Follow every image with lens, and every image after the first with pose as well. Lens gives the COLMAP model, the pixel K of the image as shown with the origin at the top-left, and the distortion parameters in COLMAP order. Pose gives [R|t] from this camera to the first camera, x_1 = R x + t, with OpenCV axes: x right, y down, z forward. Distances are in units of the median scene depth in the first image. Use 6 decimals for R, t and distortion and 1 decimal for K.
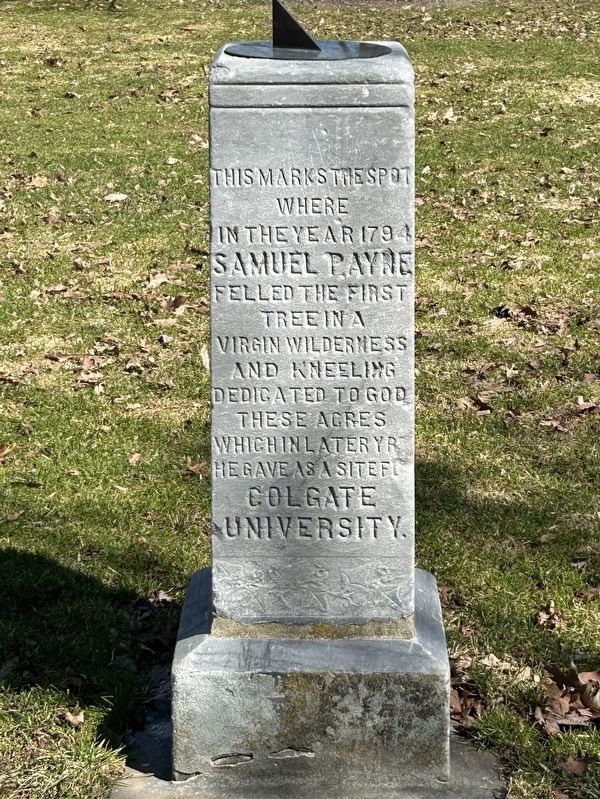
lens RADIAL K [[1685.8, 0, 307.2], [0, 1685.8, 393.4], [0, 0, 1]] dist [0.163115, 0.000000]
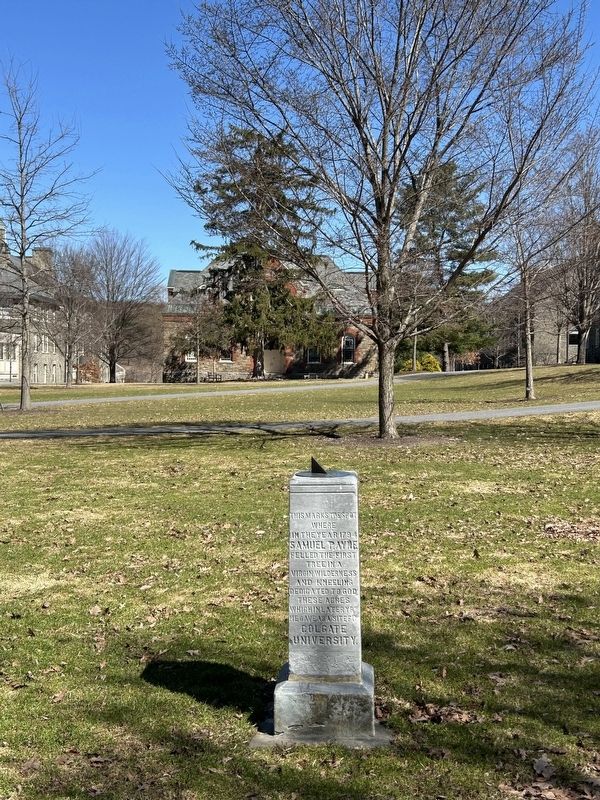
lens RADIAL K [[1018.5, 0, 298.1], [0, 1018.5, 394.7], [0, 0, 1]] dist [0.118409, 0.000000]
pose [[0.996964, -0.010086, -0.077213, 0.081412], [-0.010414, 0.965398, -0.260573, 0.110689], [0.077170, 0.260586, 0.962362, -0.647013]]
